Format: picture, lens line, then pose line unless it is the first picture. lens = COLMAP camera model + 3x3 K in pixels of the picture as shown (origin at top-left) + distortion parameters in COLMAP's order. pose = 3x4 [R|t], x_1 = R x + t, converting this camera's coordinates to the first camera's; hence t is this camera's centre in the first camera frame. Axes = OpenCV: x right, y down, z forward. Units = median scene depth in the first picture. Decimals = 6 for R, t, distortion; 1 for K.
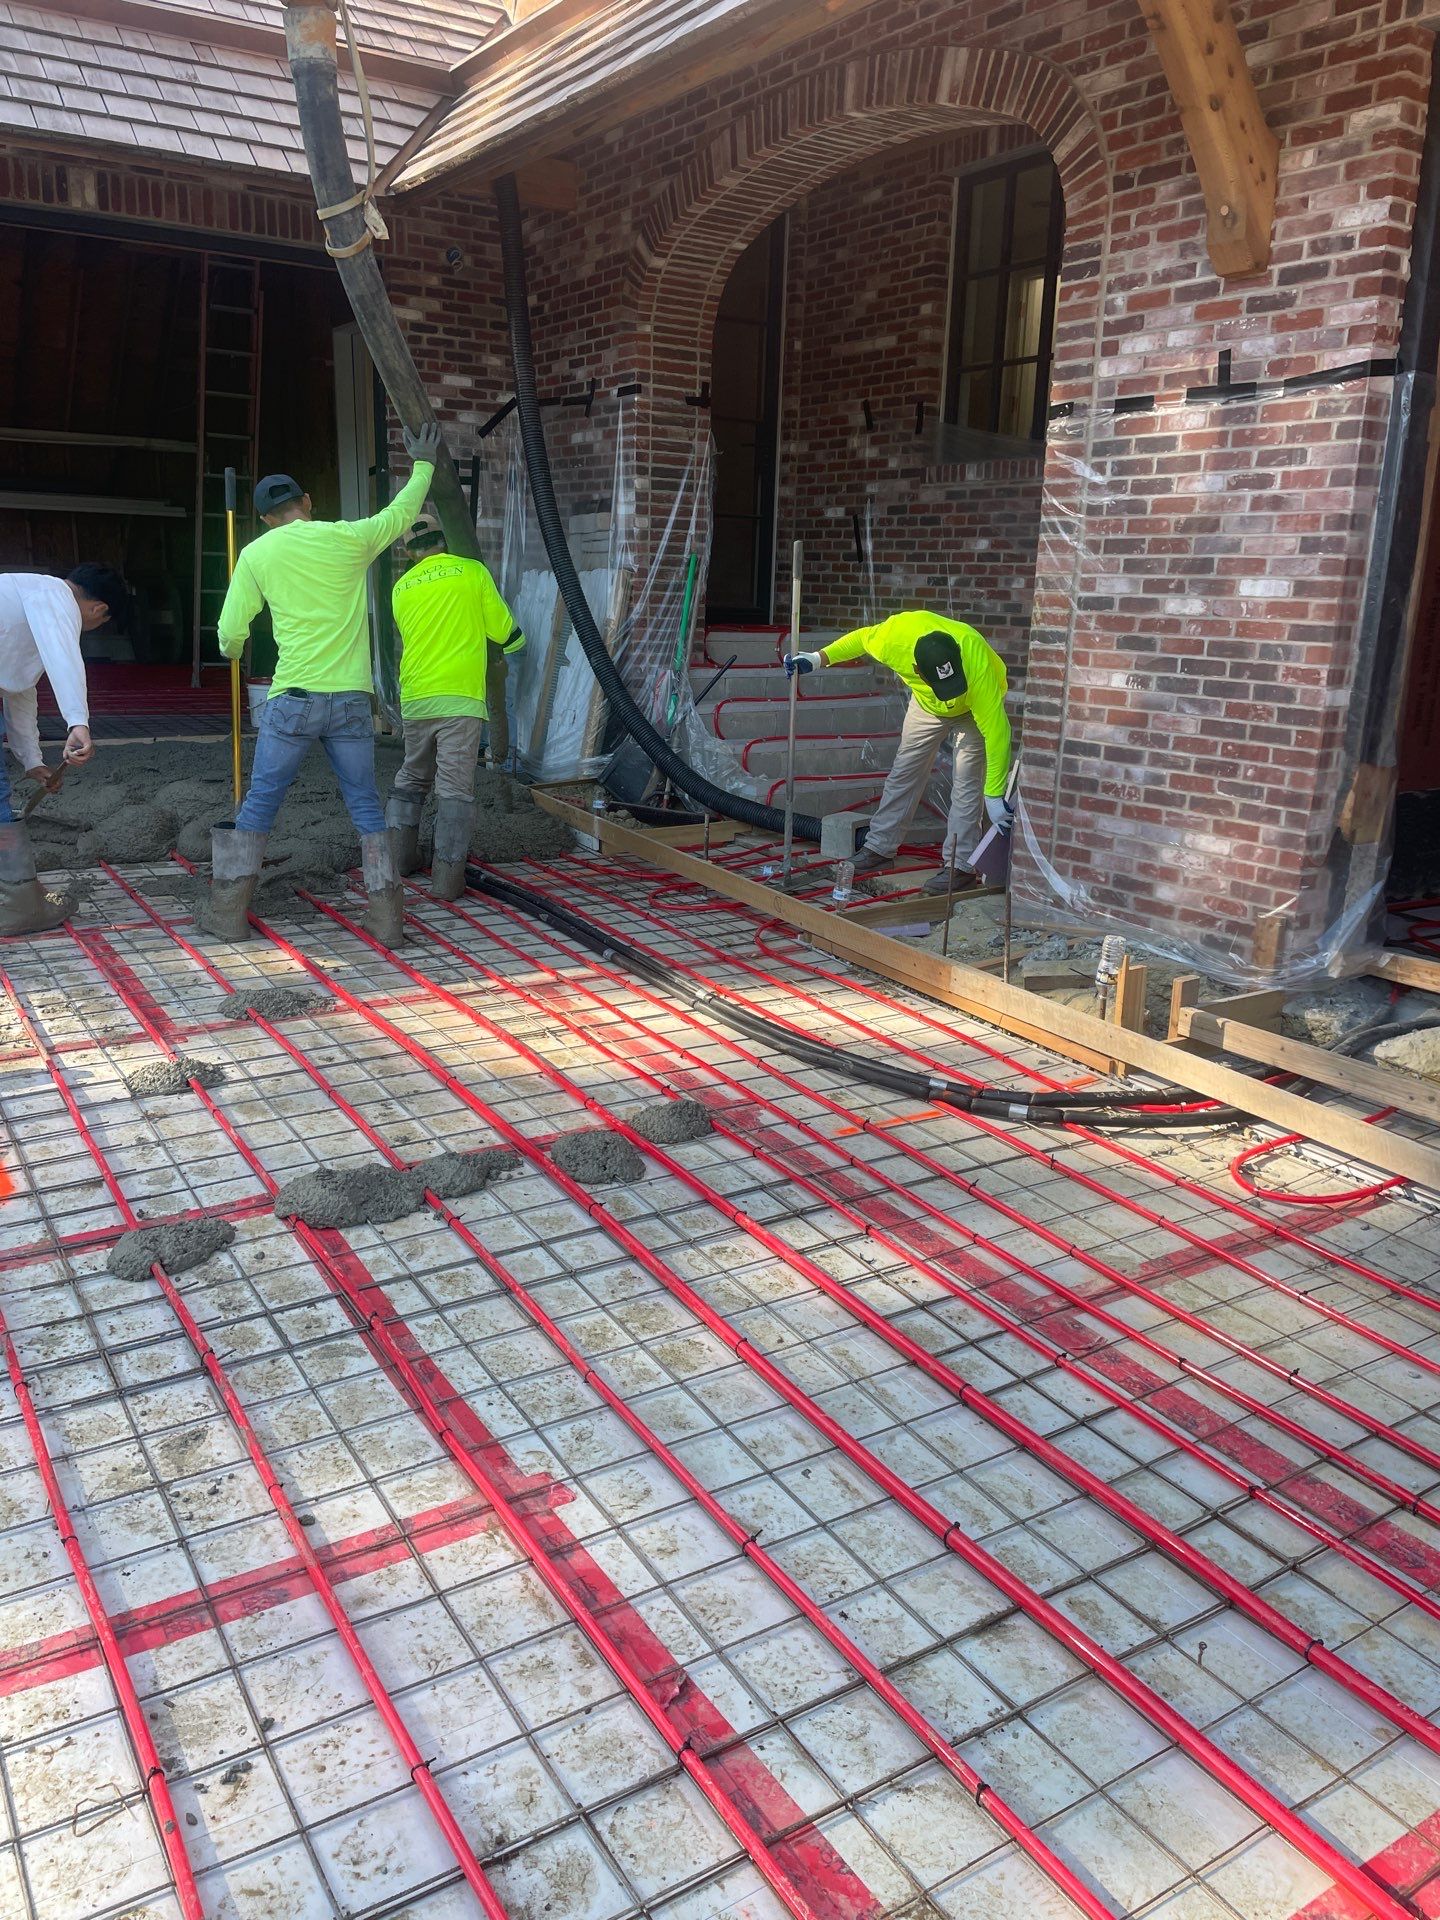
lens RADIAL K [[1433.3, 0, 720.0], [0, 1433.3, 960.0], [0, 0, 1]] dist [0.036899, -0.063910]
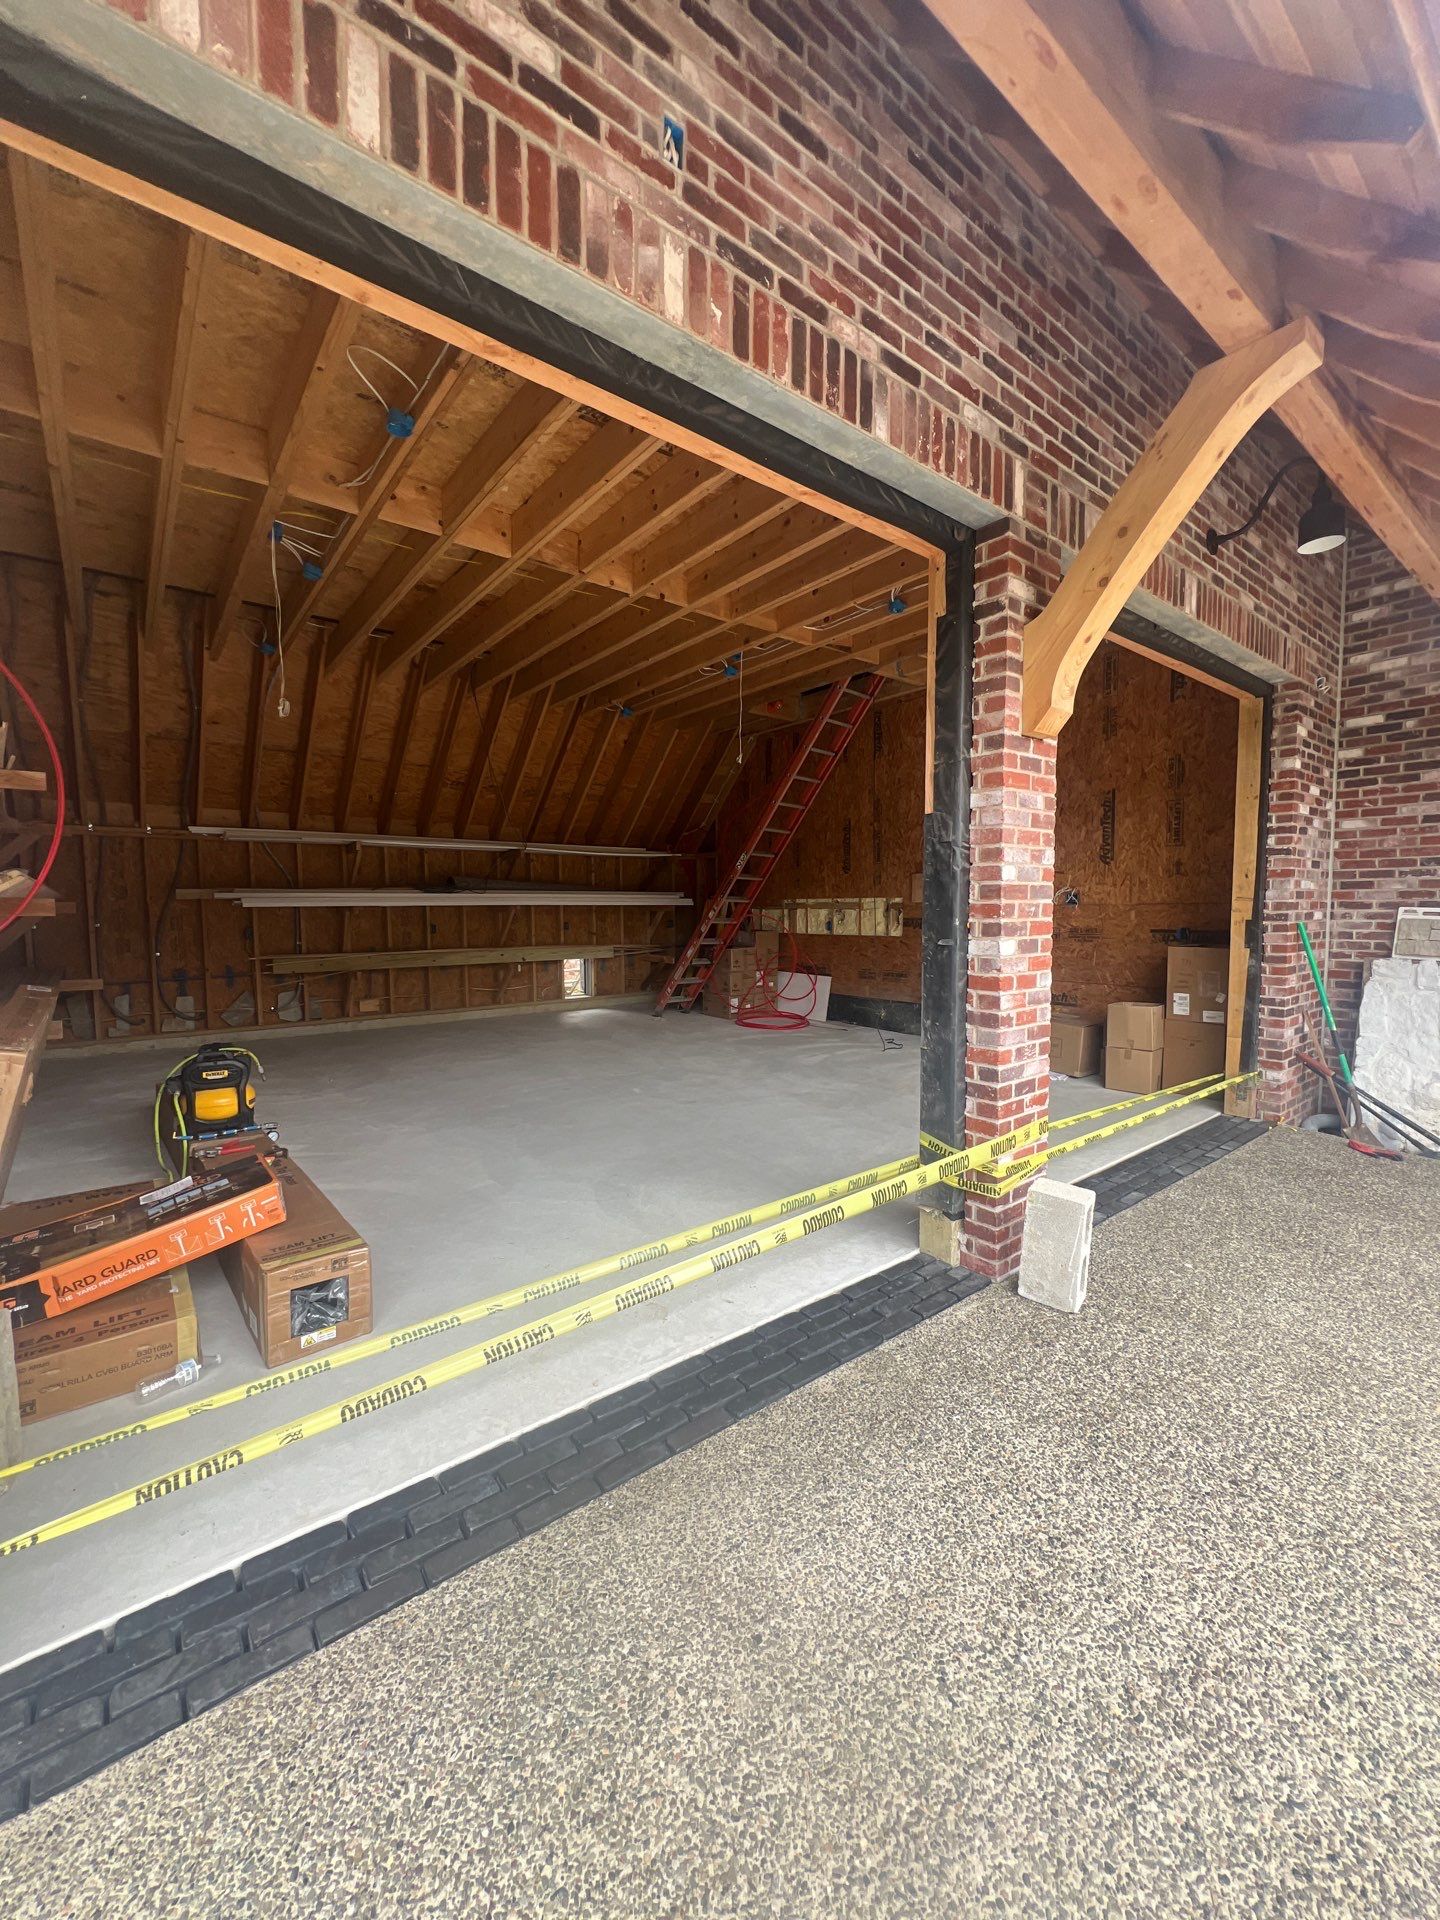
lens RADIAL K [[761.5, 0, 712.6], [0, 761.5, 961.2], [0, 0, 1]] dist [0.000603, 0.000079]
pose [[0.995716, -0.040644, 0.083051, -1.657844], [0.055528, 0.981051, -0.185623, -0.482517], [-0.073933, 0.189439, 0.979105, 1.224568]]
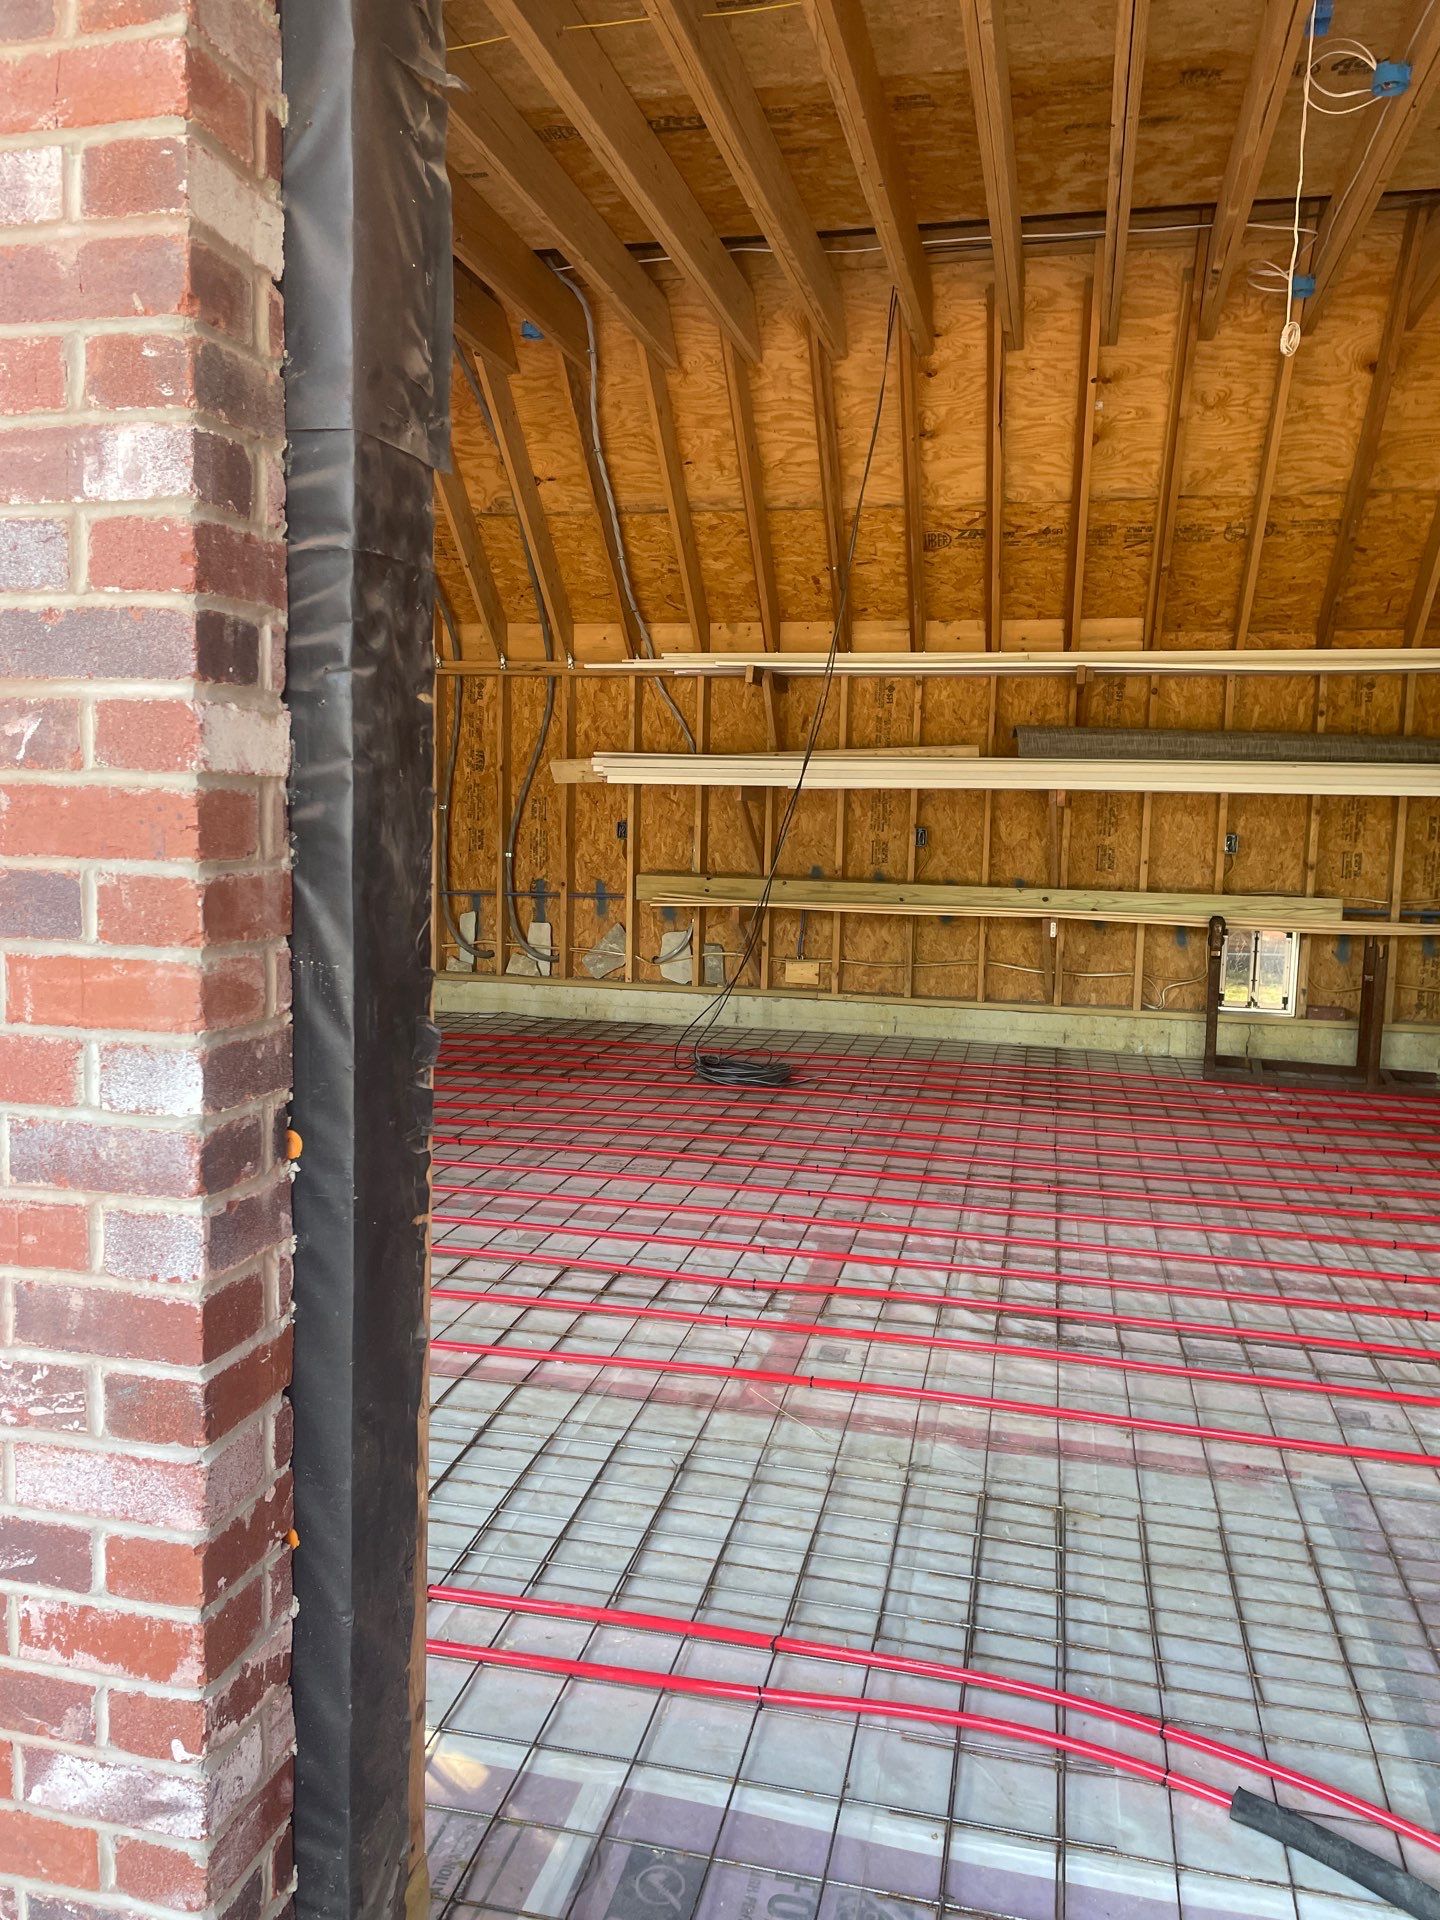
lens RADIAL K [[1420.2, 0, 718.0], [0, 1420.2, 951.1], [0, 0, 1]] dist [0.005586, -0.003491]
pose [[0.685168, 0.063935, -0.725574, -0.915403], [-0.193107, 0.976439, -0.096313, -0.619175], [0.702321, 0.206104, 0.681371, 1.885174]]
